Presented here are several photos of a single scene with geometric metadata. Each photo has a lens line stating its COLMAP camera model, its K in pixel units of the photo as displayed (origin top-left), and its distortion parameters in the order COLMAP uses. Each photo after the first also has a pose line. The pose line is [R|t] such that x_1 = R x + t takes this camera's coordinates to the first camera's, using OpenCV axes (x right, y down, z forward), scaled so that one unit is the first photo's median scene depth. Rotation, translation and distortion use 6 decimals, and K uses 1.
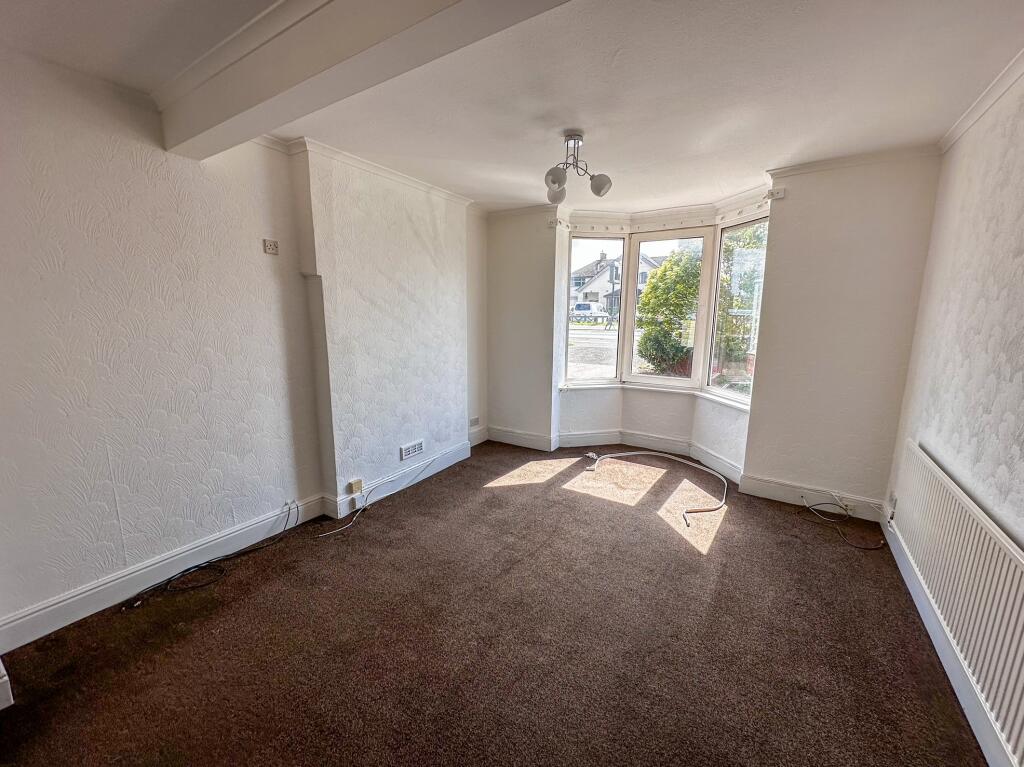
lens RADIAL K [[411.7, 0, 514.4], [0, 411.7, 388.8], [0, 0, 1]] dist [0.000232, 0.000038]
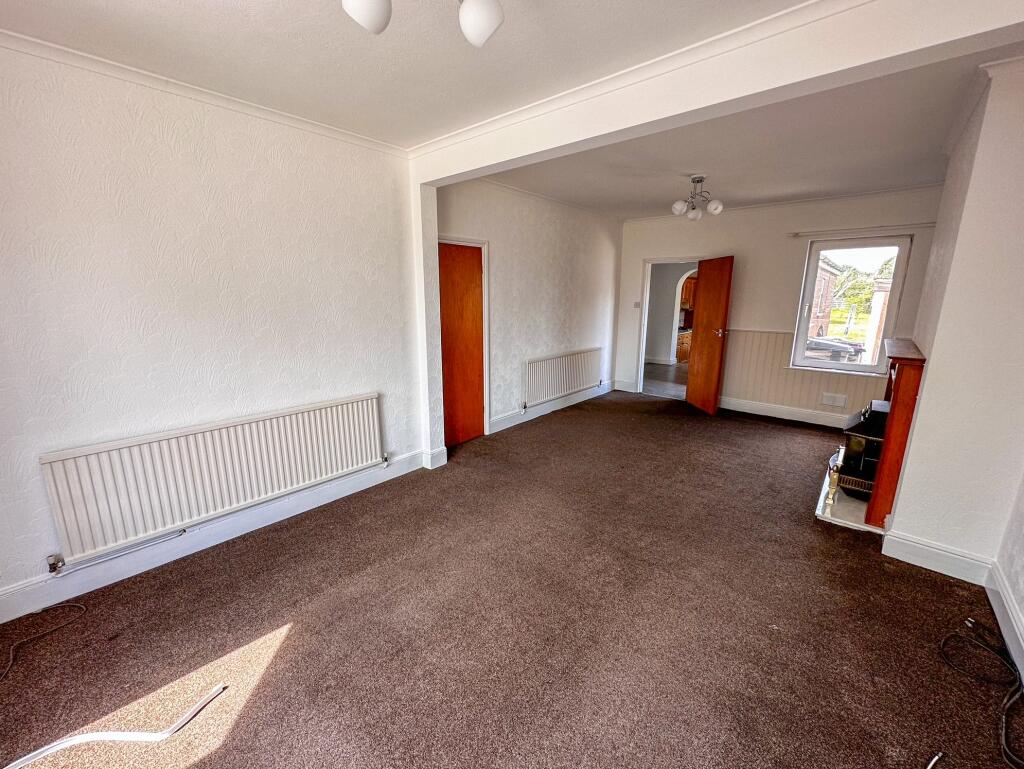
lens RADIAL K [[416.2, 0, 512.0], [0, 416.2, 384.5], [0, 0, 1]] dist [-0.001437, 0.000038]
pose [[-0.988345, -0.047678, 0.144569, -0.023725], [0.014169, 0.916751, 0.399208, -0.229219], [-0.151567, 0.396604, -0.905391, 1.242152]]
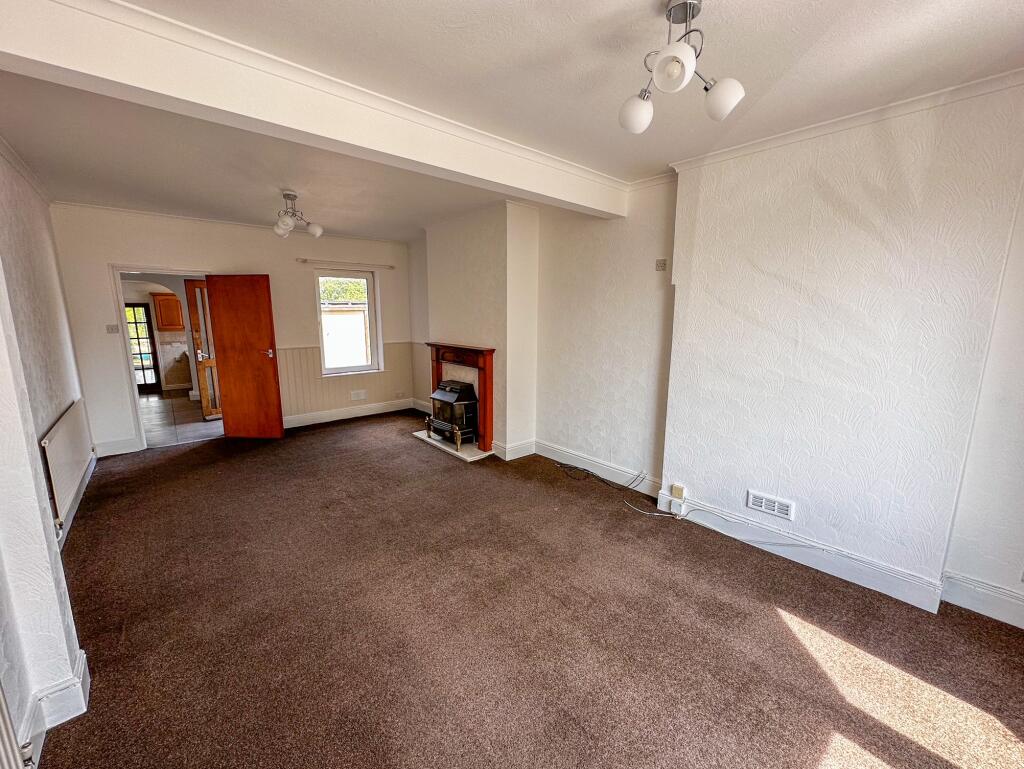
lens RADIAL K [[416.2, 0, 512.0], [0, 416.2, 384.5], [0, 0, 1]] dist [-0.001437, 0.000038]
pose [[-0.282688, 0.153995, -0.946770, 0.656821], [-0.192543, 0.957829, 0.213283, -0.151334], [0.939689, 0.242587, -0.241116, 0.831337]]
